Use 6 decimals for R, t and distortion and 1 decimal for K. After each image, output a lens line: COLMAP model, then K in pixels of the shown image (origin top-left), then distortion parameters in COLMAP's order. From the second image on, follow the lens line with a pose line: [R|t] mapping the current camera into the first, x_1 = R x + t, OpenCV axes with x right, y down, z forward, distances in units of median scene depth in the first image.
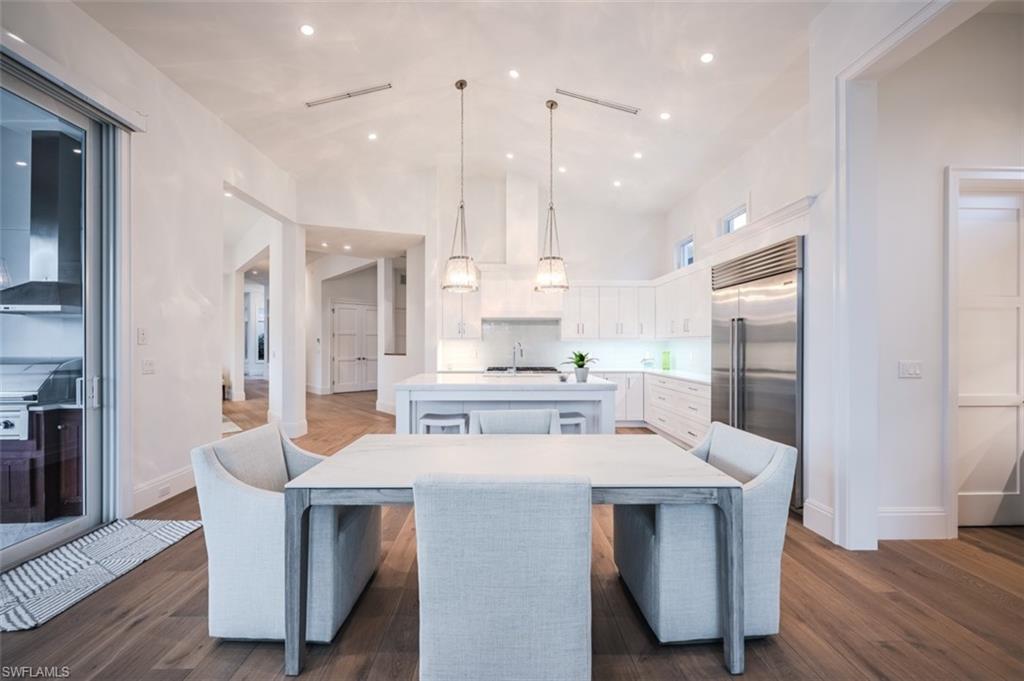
lens RADIAL K [[405.3, 0, 513.9], [0, 405.3, 343.6], [0, 0, 1]] dist [0.002147, 0.000198]
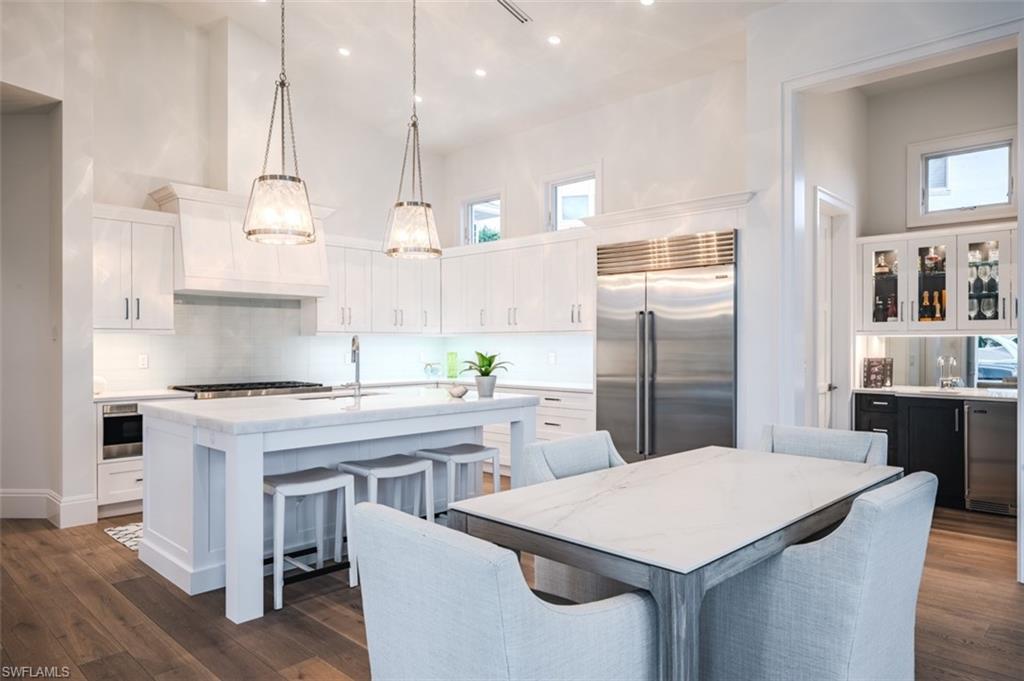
lens RADIAL K [[671.6, 0, 507.8], [0, 671.6, 340.2], [0, 0, 1]] dist [-0.003805, 0.000184]
pose [[0.718355, 0.000966, 0.695676, -0.571101], [-0.001098, 0.999999, -0.000255, -0.000487], [-0.695676, -0.000581, 0.718355, 0.166124]]
